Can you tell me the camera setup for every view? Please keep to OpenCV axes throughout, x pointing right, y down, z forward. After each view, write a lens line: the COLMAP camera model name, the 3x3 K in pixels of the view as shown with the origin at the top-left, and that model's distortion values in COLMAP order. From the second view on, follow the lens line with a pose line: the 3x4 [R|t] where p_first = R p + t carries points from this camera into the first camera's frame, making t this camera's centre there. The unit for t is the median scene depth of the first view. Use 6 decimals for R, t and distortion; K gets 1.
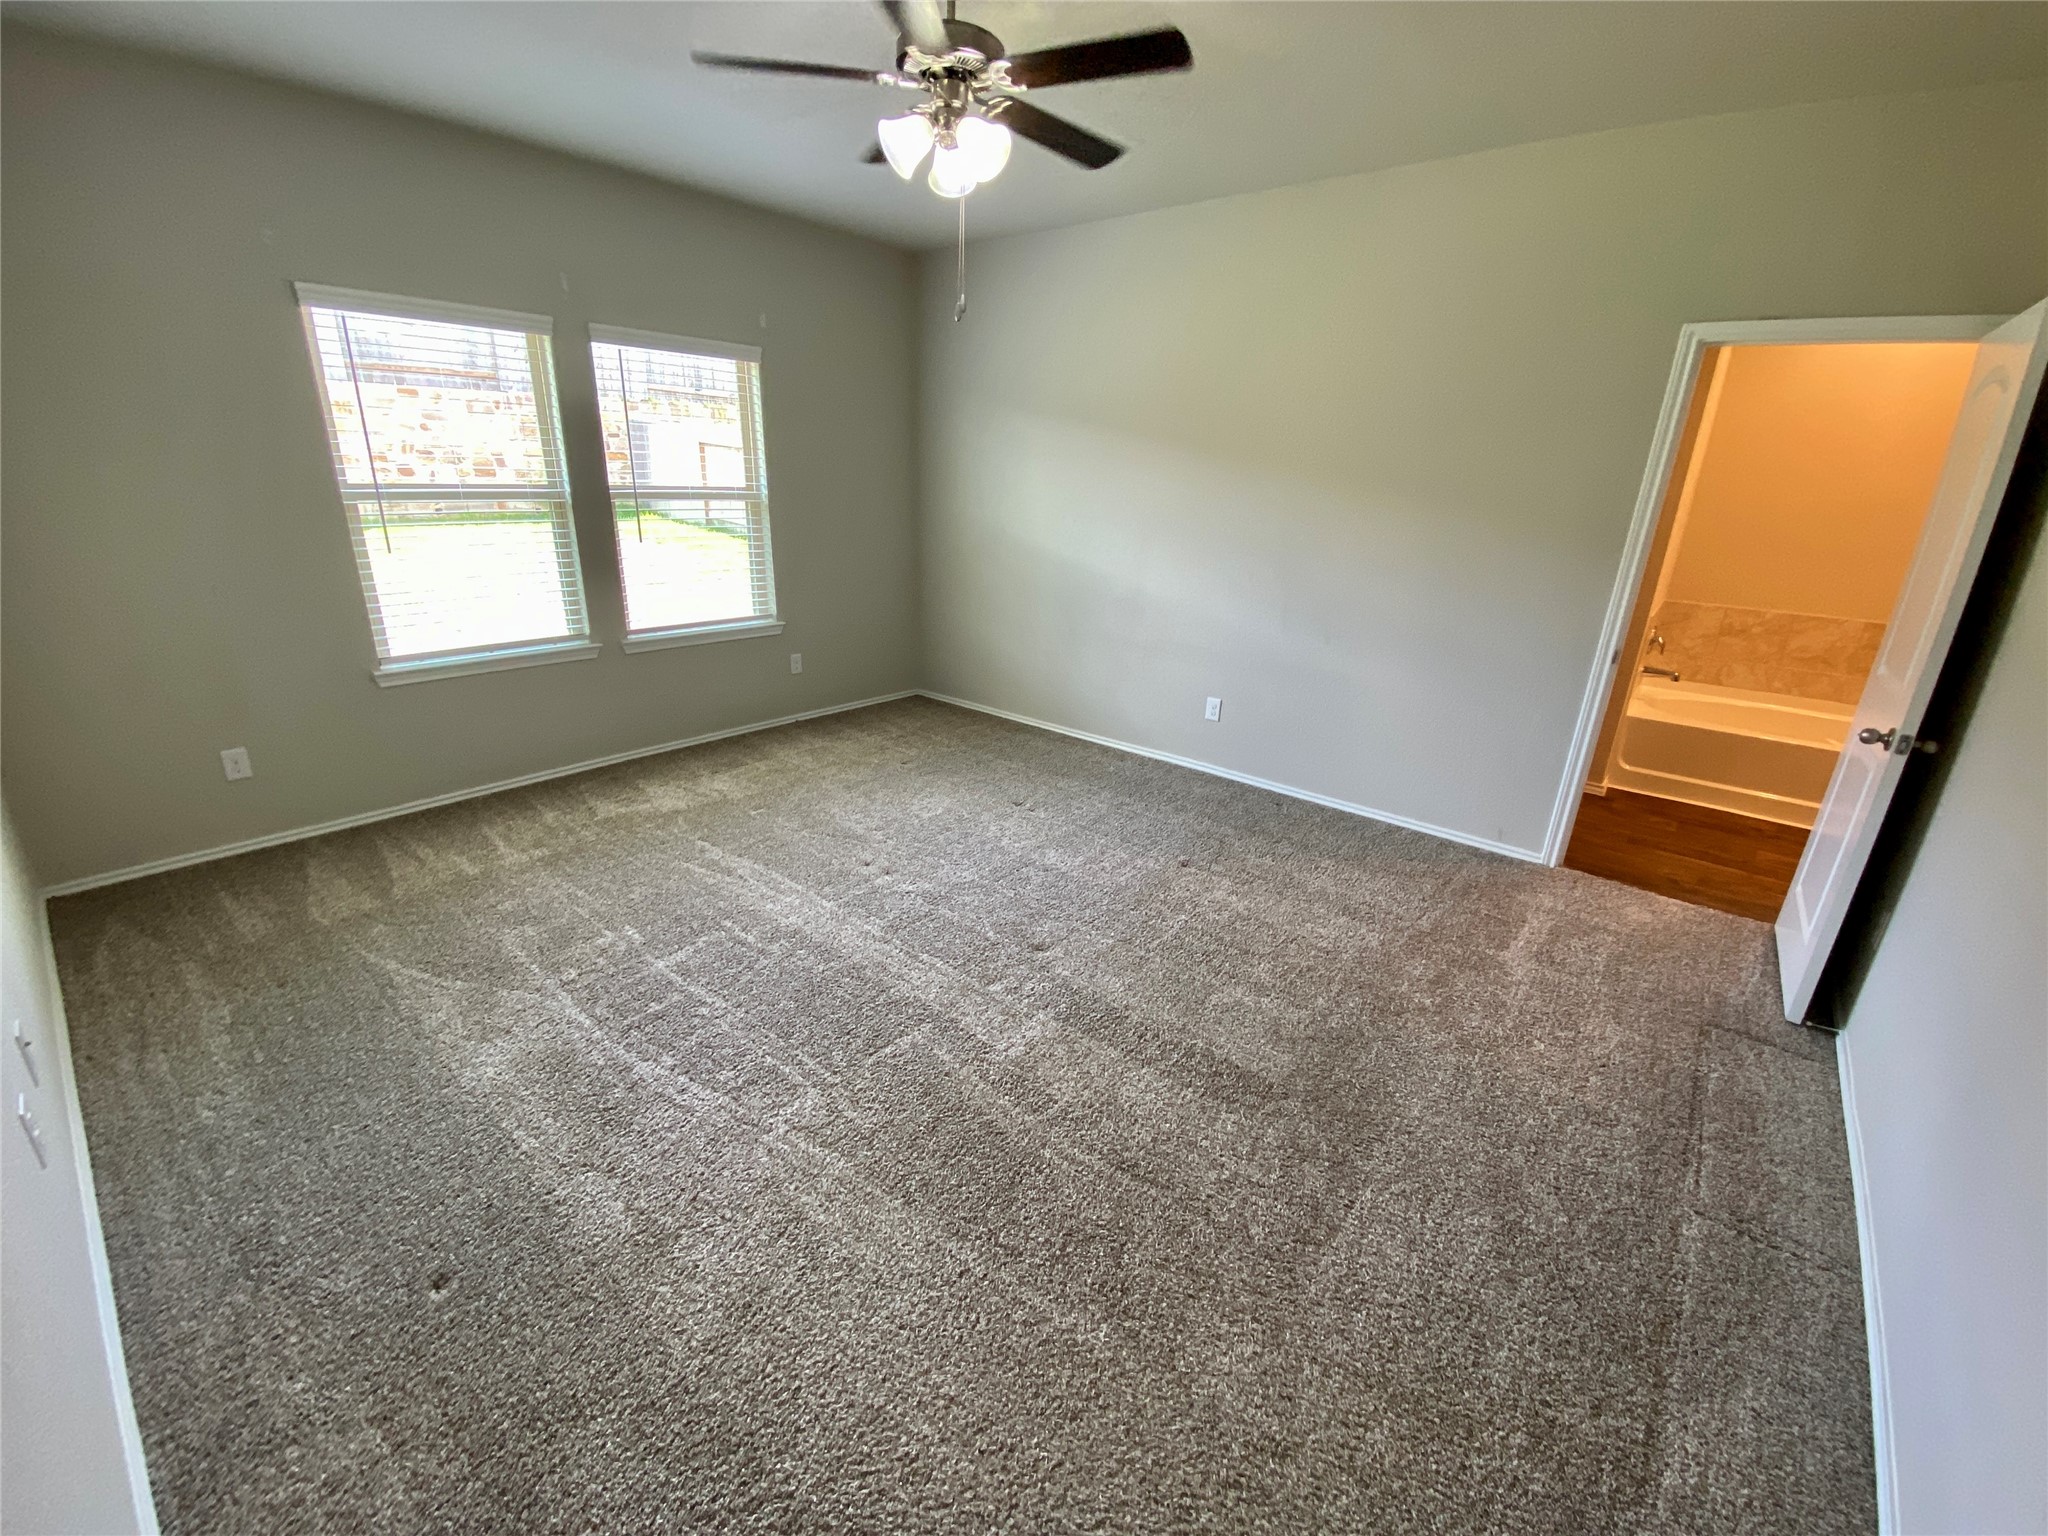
lens RADIAL K [[833.3, 0, 1018.0], [0, 833.3, 763.6], [0, 0, 1]] dist [0.013106, -0.017011]
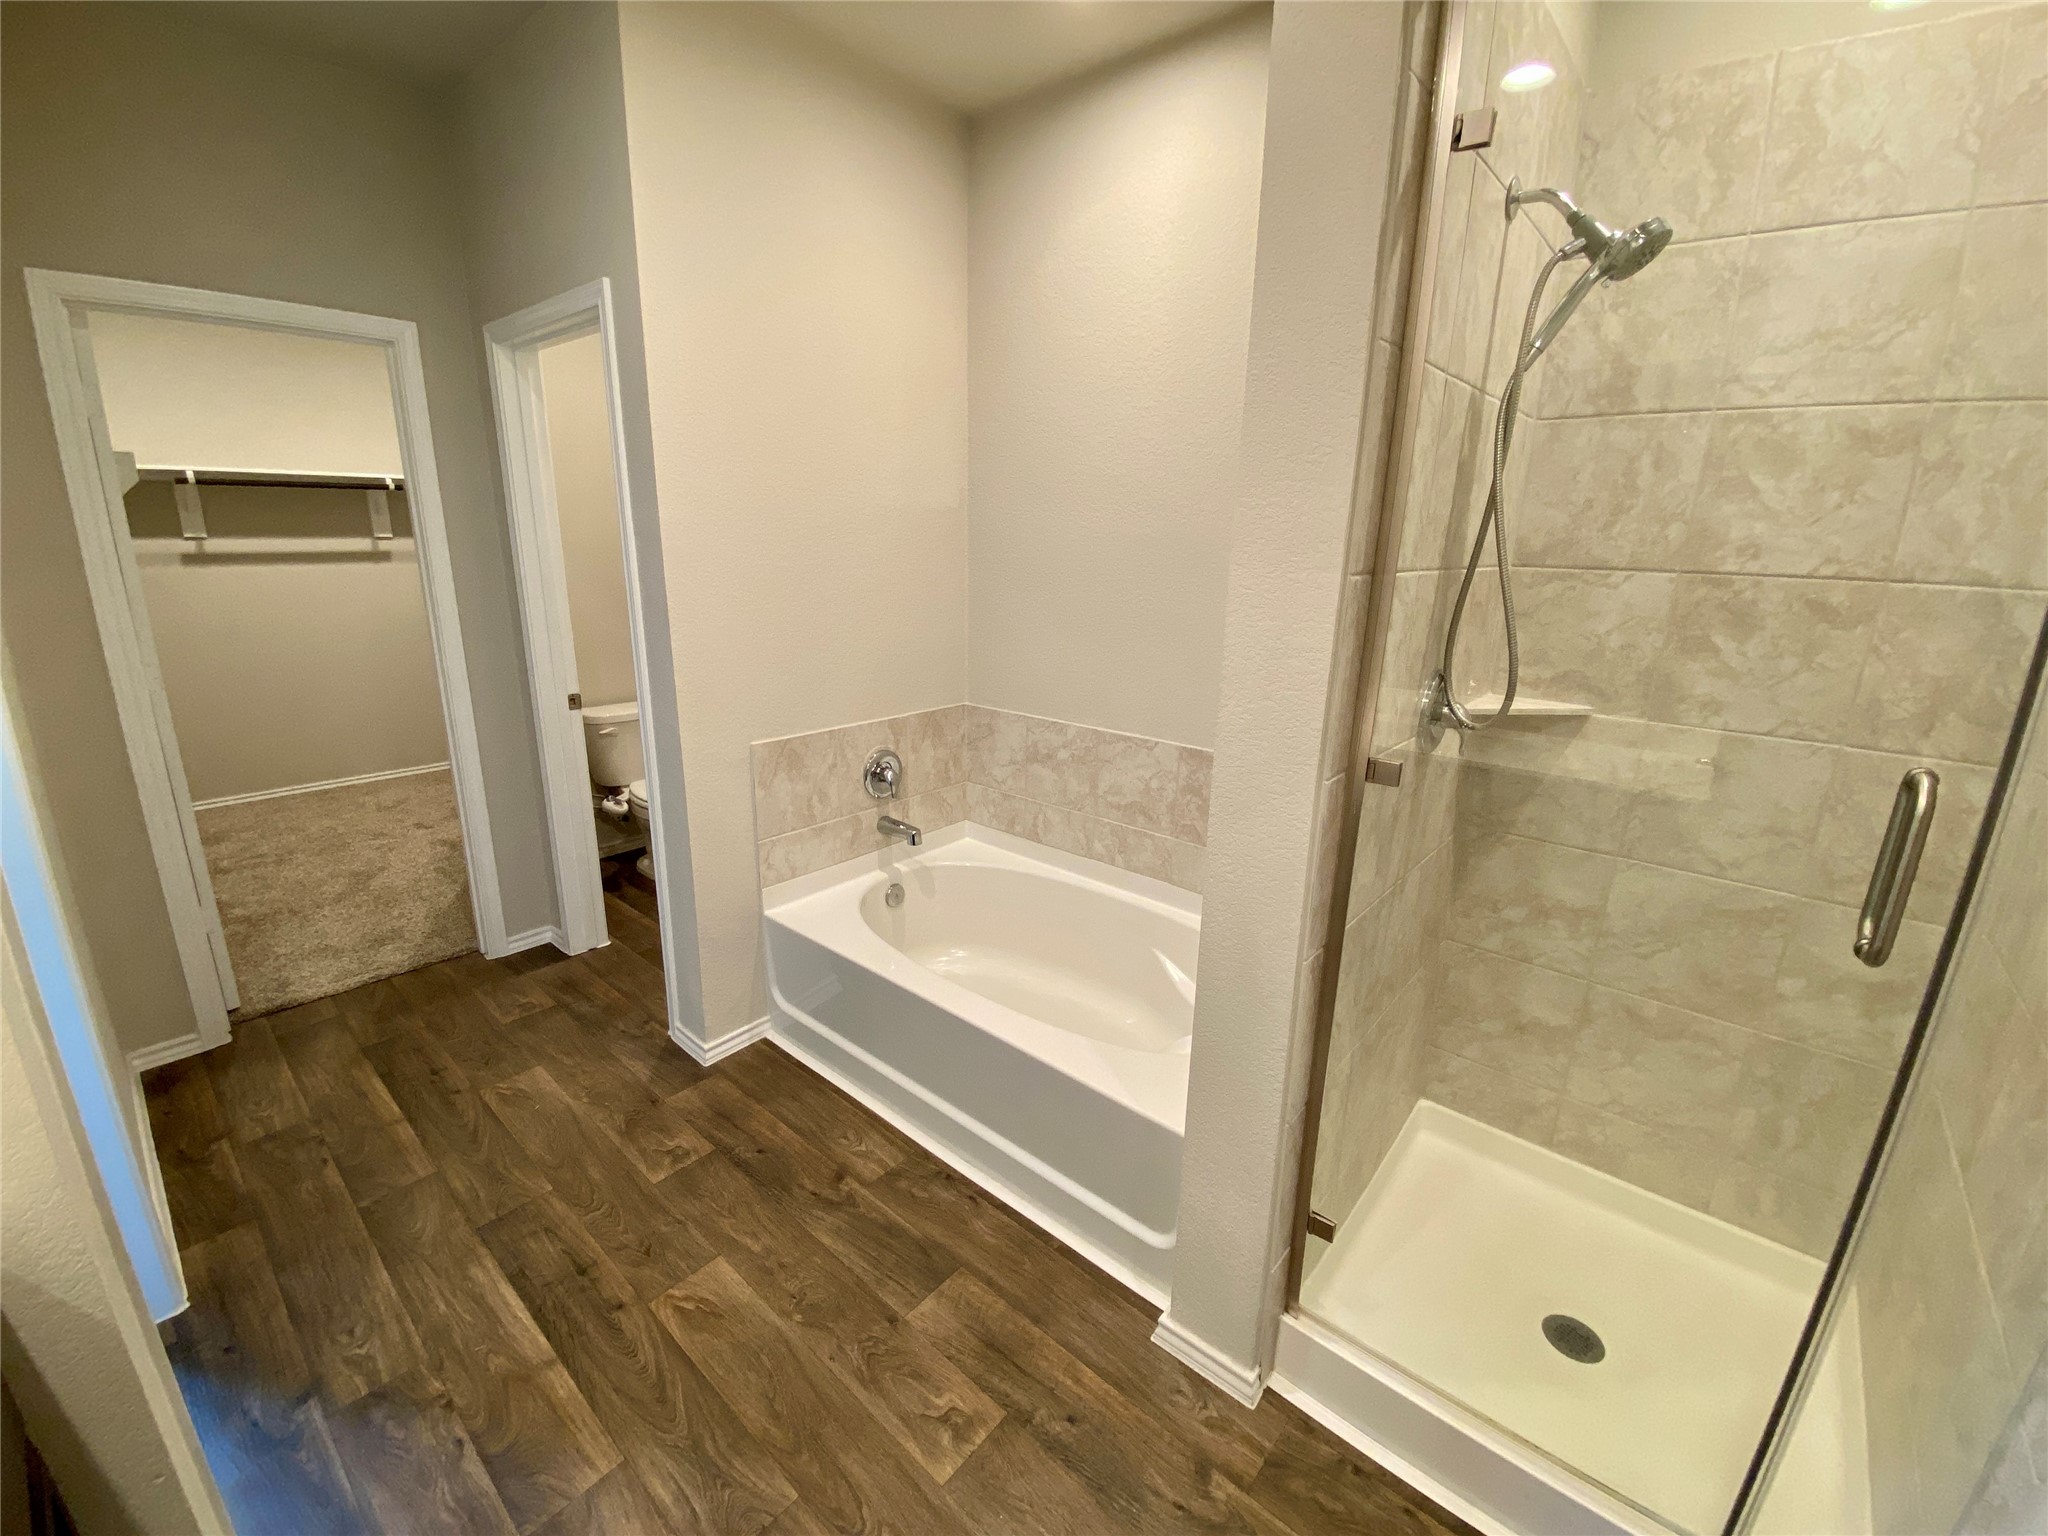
lens RADIAL K [[833.3, 0, 1018.0], [0, 833.3, 763.6], [0, 0, 1]] dist [0.013106, -0.017011]
pose [[0.999939, -0.008768, 0.006784, 0.860799], [0.009238, 0.997320, -0.072572, -0.112934], [-0.006129, 0.072630, 0.997340, 0.414070]]
